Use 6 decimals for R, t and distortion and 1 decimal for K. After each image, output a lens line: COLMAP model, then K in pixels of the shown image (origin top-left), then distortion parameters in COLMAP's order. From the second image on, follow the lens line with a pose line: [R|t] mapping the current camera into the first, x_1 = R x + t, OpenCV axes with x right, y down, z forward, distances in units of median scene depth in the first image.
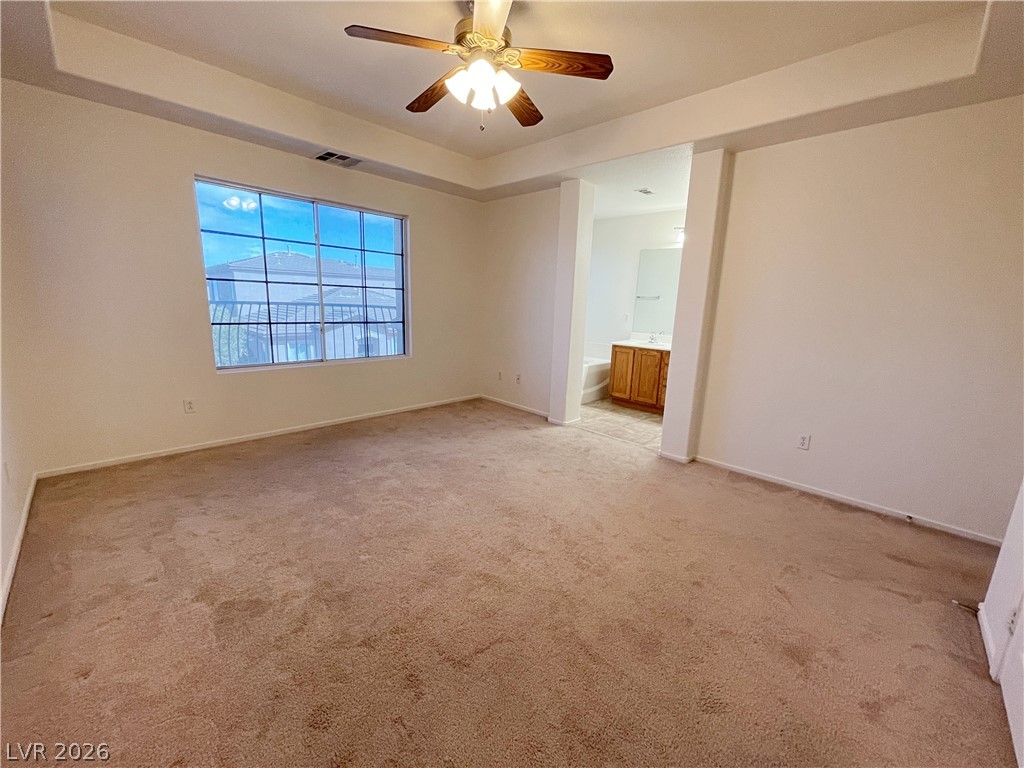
lens RADIAL K [[410.0, 0, 509.6], [0, 410.0, 385.8], [0, 0, 1]] dist [-0.004339, 0.000617]
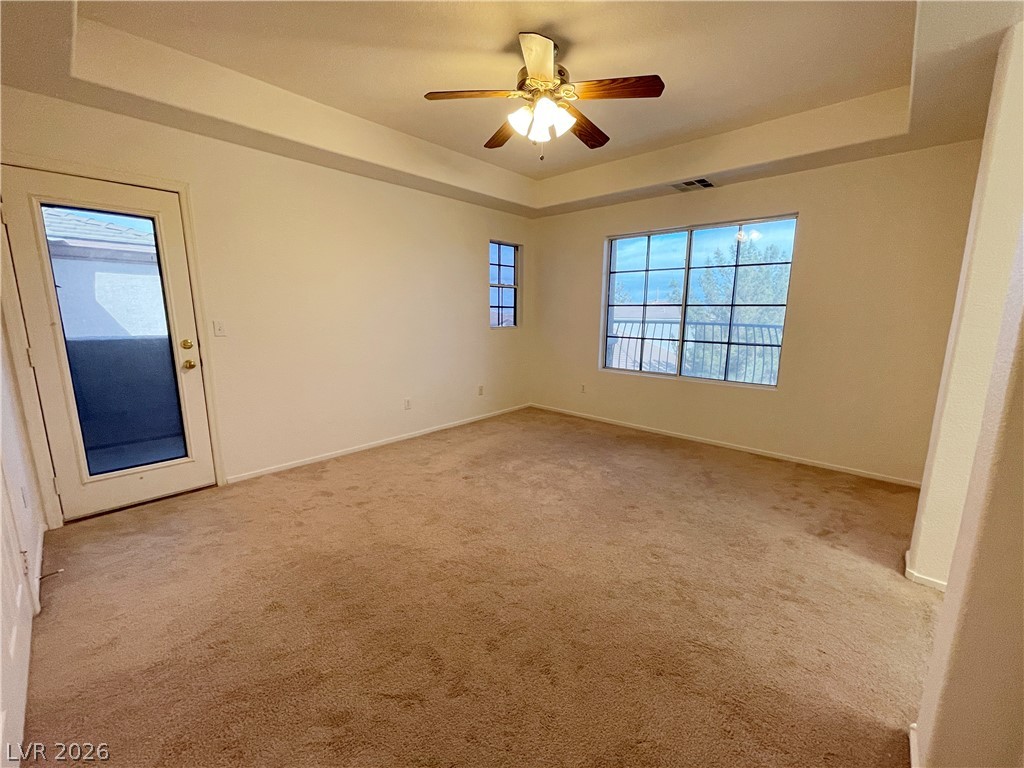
lens RADIAL K [[410.0, 0, 519.3], [0, 410.0, 383.2], [0, 0, 1]] dist [-0.004339, 0.000617]
pose [[0.041188, 0.135505, -0.989920, 0.576642], [-0.208730, 0.970067, 0.124102, -0.086574], [0.977106, 0.201515, 0.068239, 0.515134]]
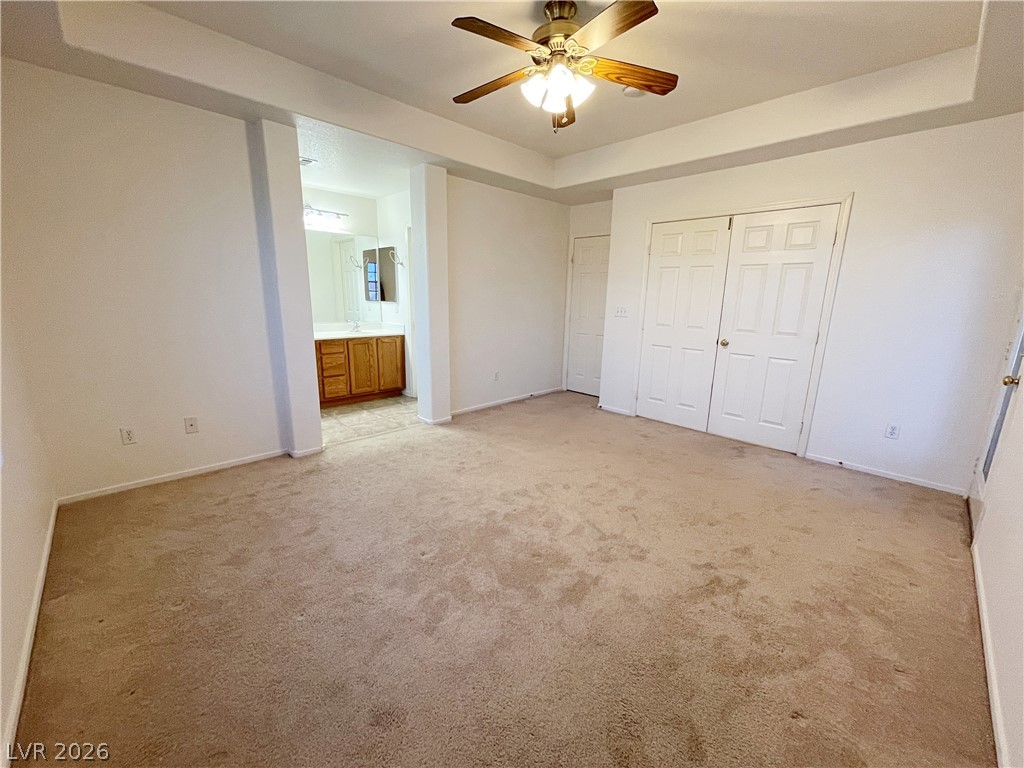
lens RADIAL K [[410.0, 0, 522.8], [0, 410.0, 385.0], [0, 0, 1]] dist [-0.004339, 0.000617]
pose [[0.004825, -0.253033, 0.967446, -0.628572], [0.188053, 0.950426, 0.247643, -0.152290], [-0.982147, 0.180736, 0.052169, 0.592343]]
